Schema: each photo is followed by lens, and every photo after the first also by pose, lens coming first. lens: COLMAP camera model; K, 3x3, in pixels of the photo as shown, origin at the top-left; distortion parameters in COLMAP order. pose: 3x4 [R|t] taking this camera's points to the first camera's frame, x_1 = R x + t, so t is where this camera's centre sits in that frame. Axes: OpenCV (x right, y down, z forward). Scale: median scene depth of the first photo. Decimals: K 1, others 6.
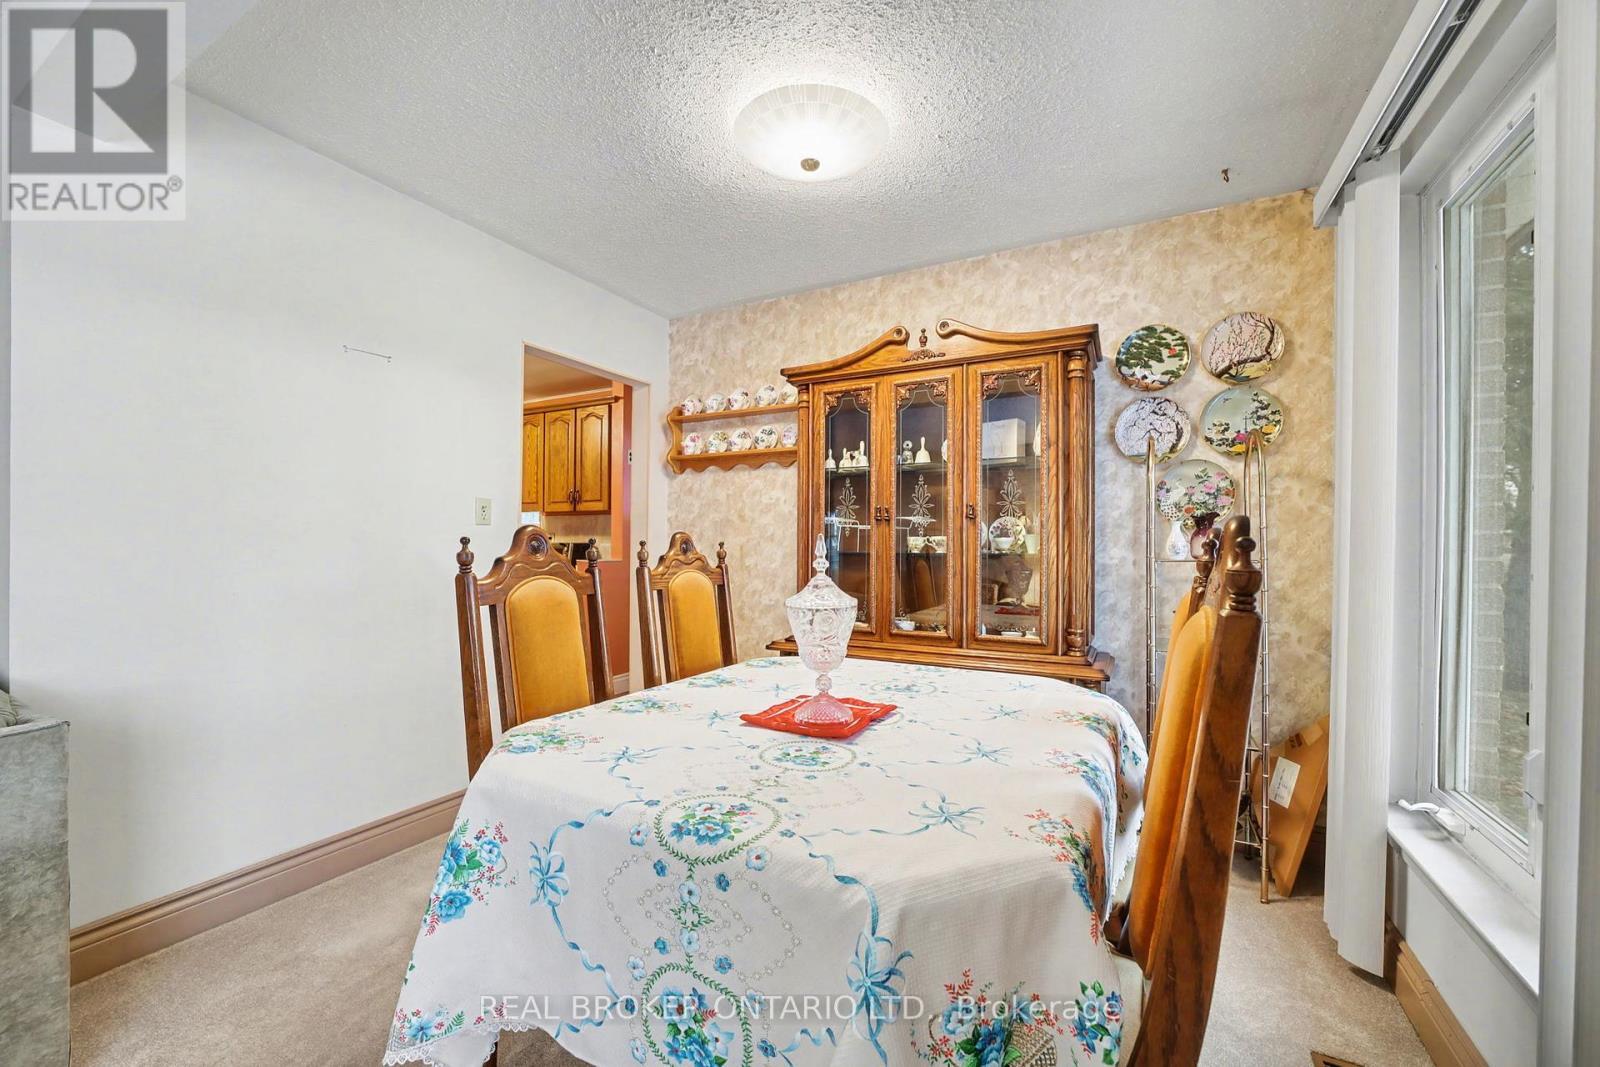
lens RADIAL K [[629.3, 0, 807.0], [0, 629.3, 540.5], [0, 0, 1]] dist [-0.021847, 0.004861]
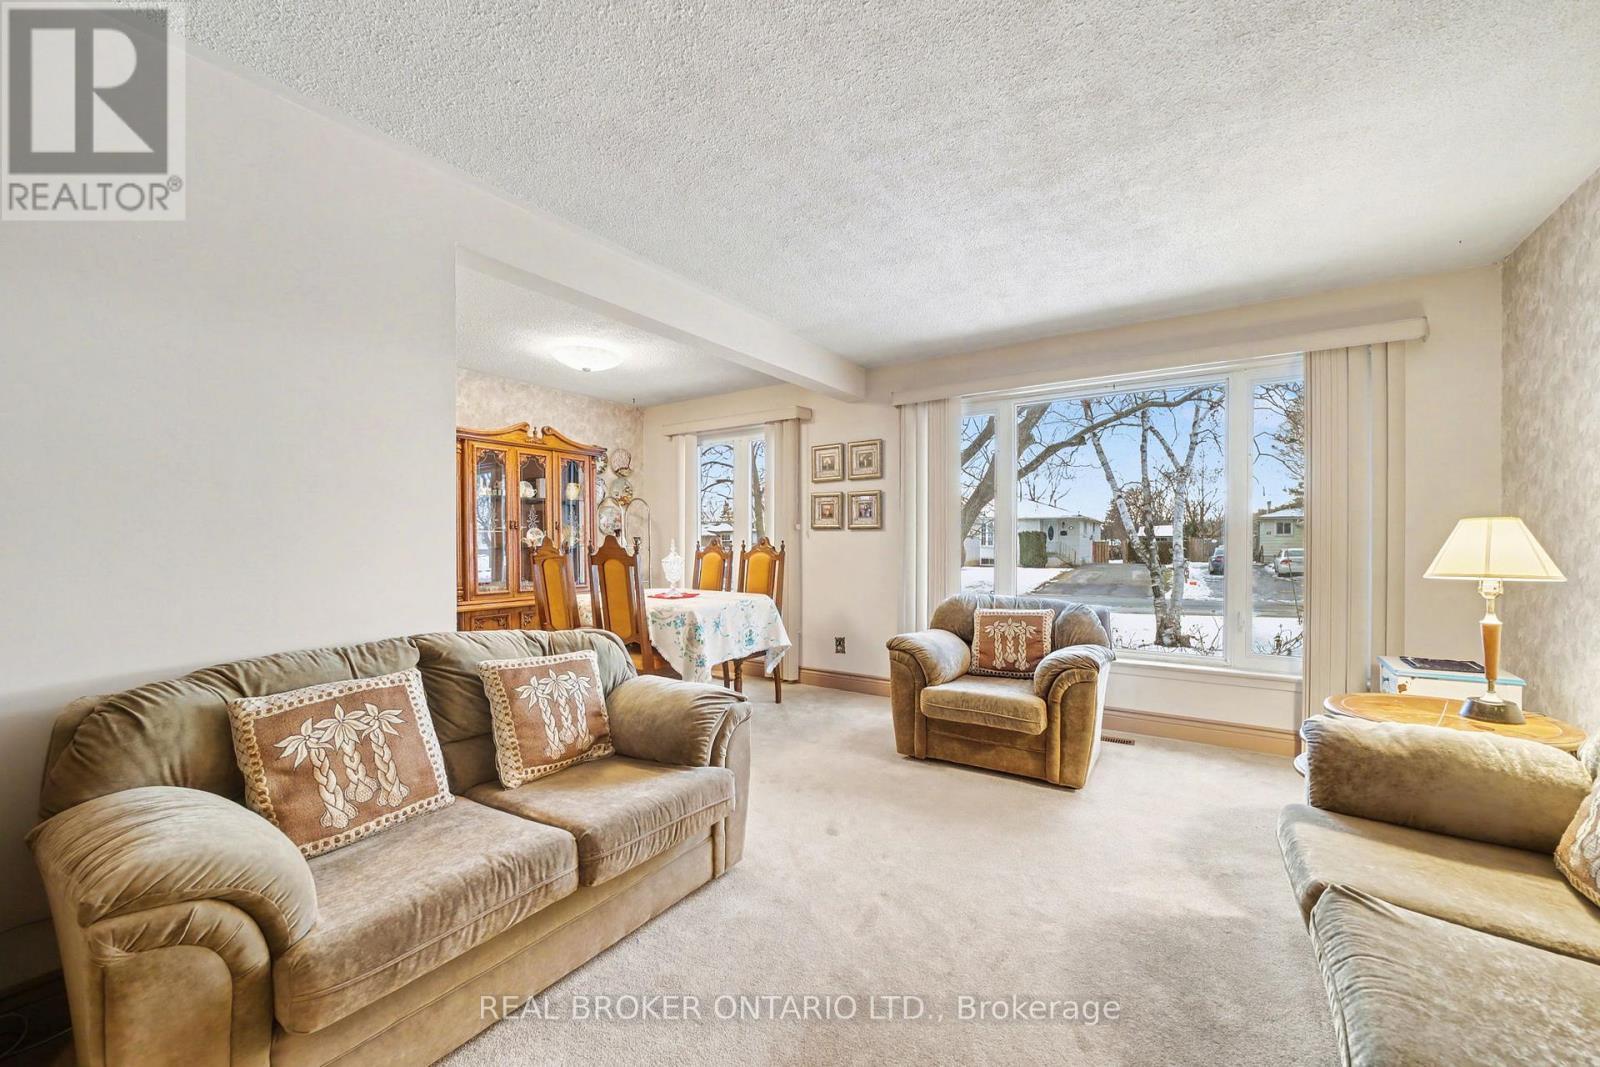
lens RADIAL K [[629.3, 0, 797.8], [0, 629.3, 543.6], [0, 0, 1]] dist [-0.021847, 0.004861]
pose [[0.108078, -0.009296, 0.994099, -1.593153], [-0.003566, 0.999946, 0.009739, -0.010336], [-0.994136, -0.004597, 0.108039, 0.016716]]
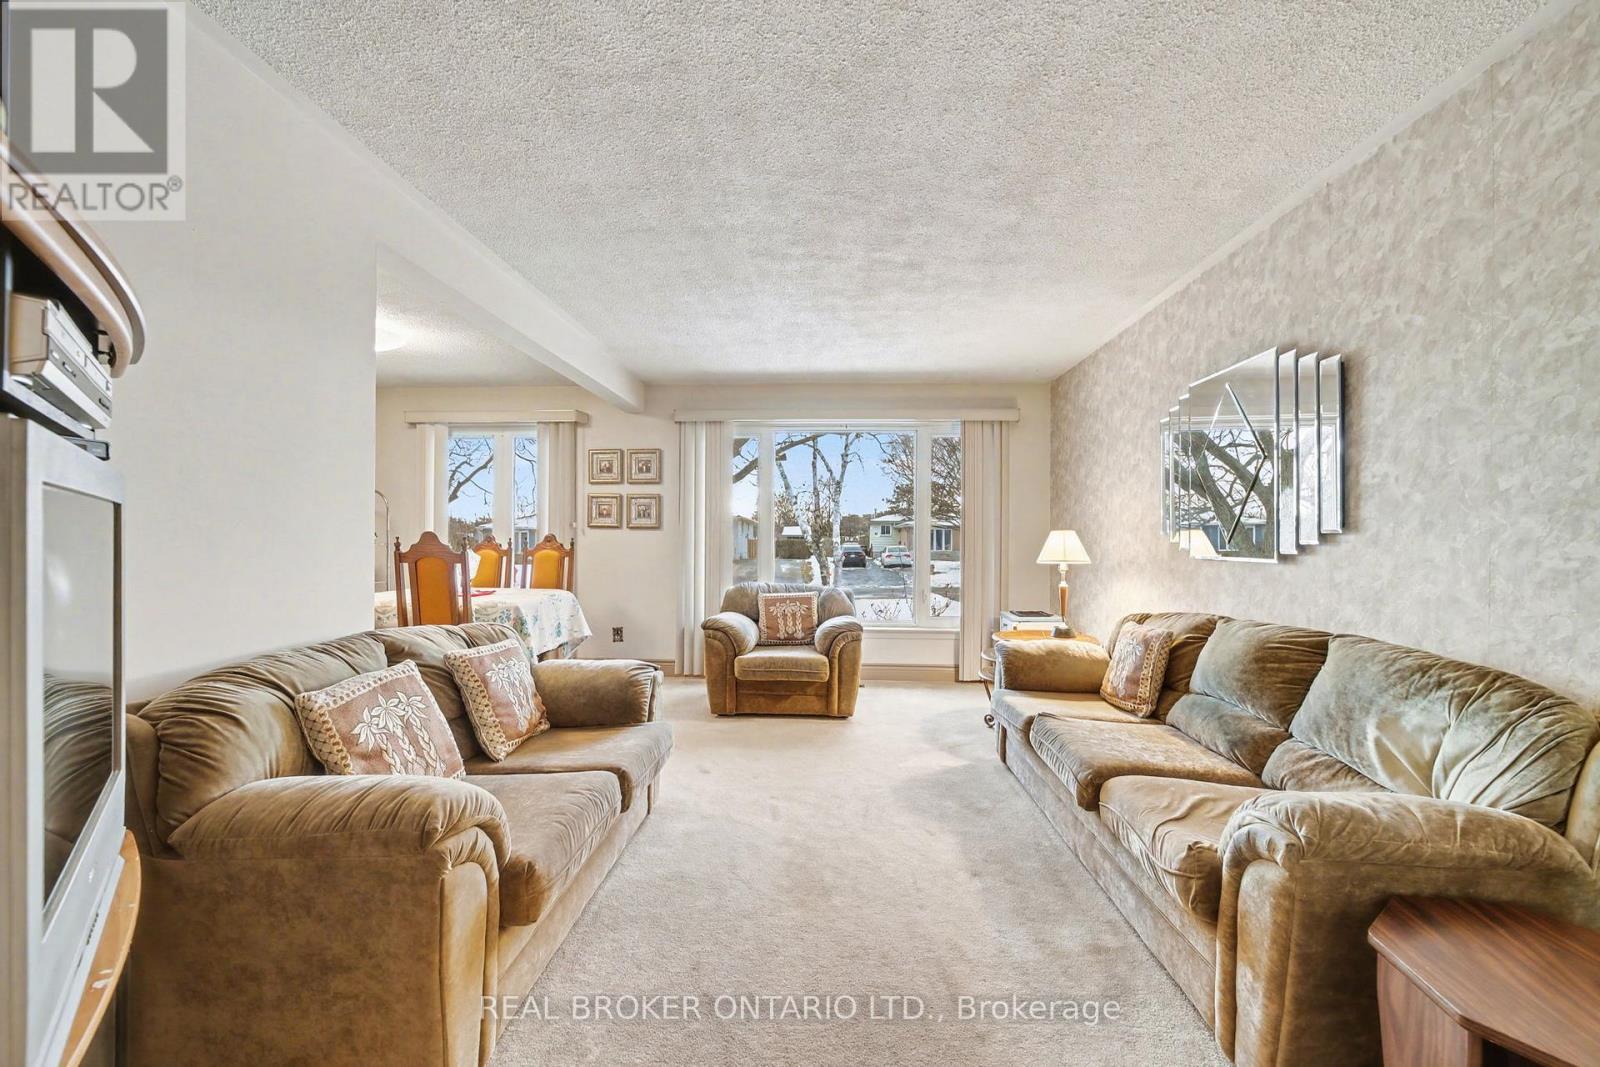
lens RADIAL K [[629.3, 0, 798.6], [0, 629.3, 536.5], [0, 0, 1]] dist [-0.021847, 0.004861]
pose [[-0.420297, -0.004523, 0.907375, -1.813015], [-0.013931, 0.999902, -0.001468, -0.012972], [-0.907280, -0.013257, -0.420319, 0.426700]]
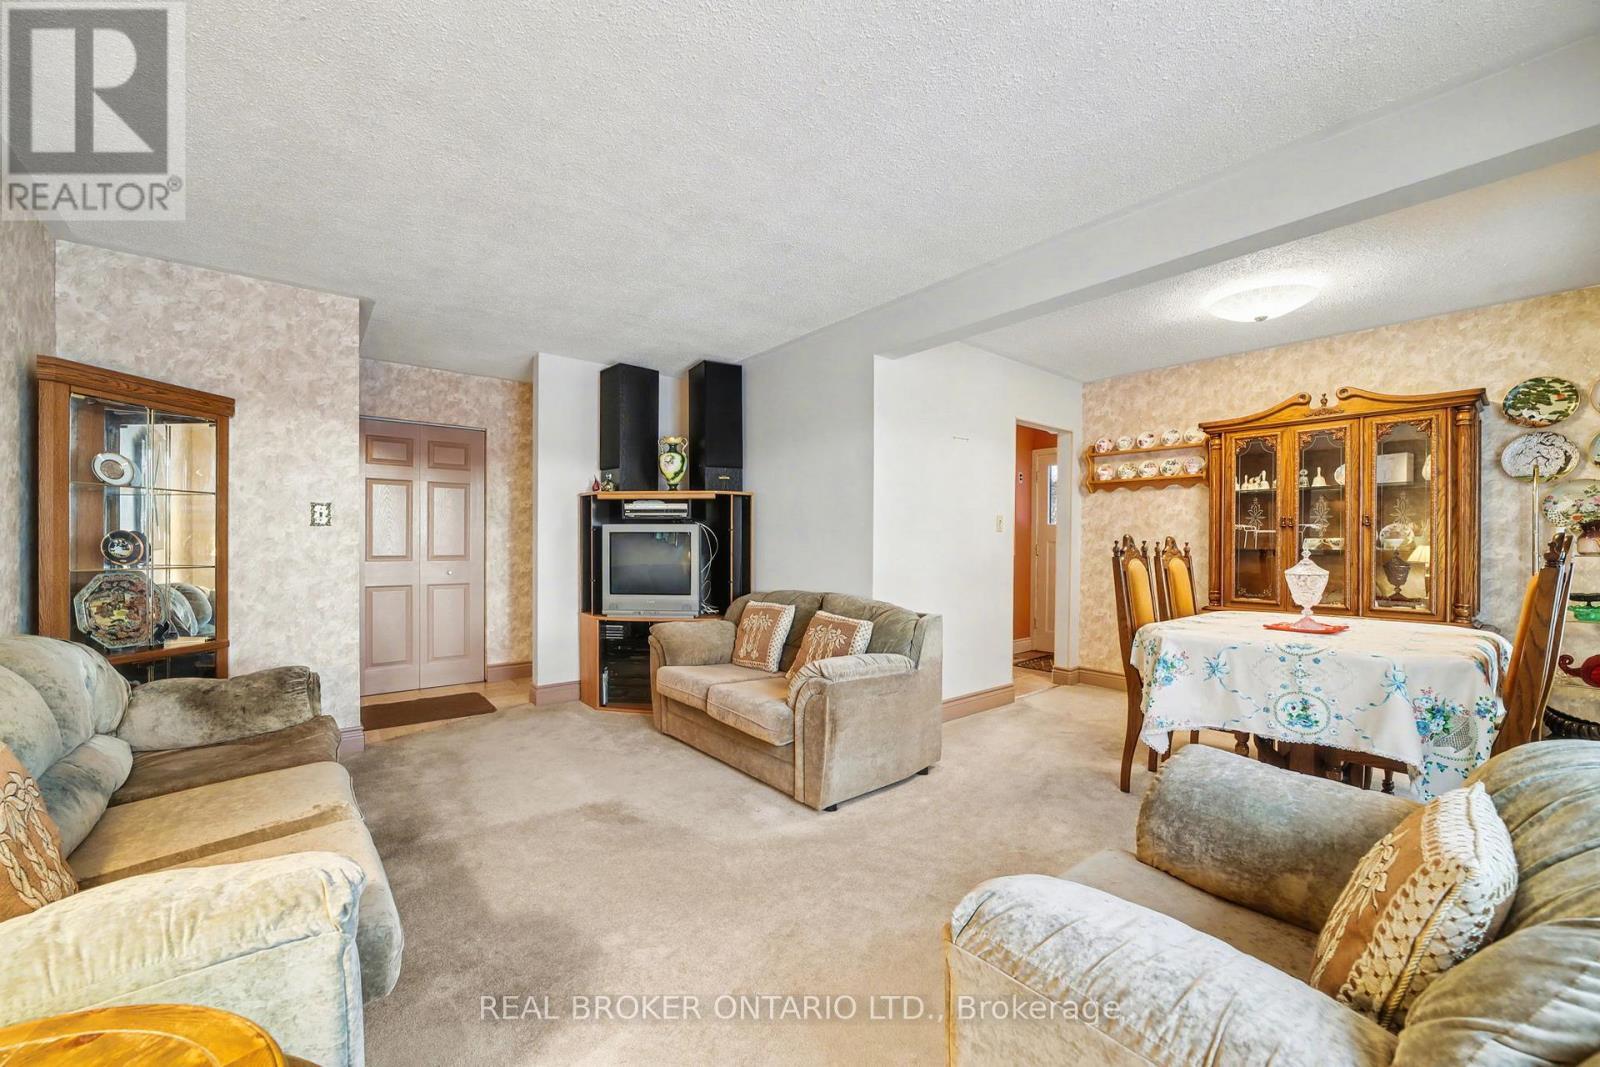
lens RADIAL K [[629.3, 0, 801.1], [0, 629.3, 543.3], [0, 0, 1]] dist [-0.021847, 0.004861]
pose [[0.921872, 0.000273, -0.387495, -0.366752], [0.002990, 0.999965, 0.007819, -0.009371], [0.387484, -0.008367, 0.921838, -0.774513]]
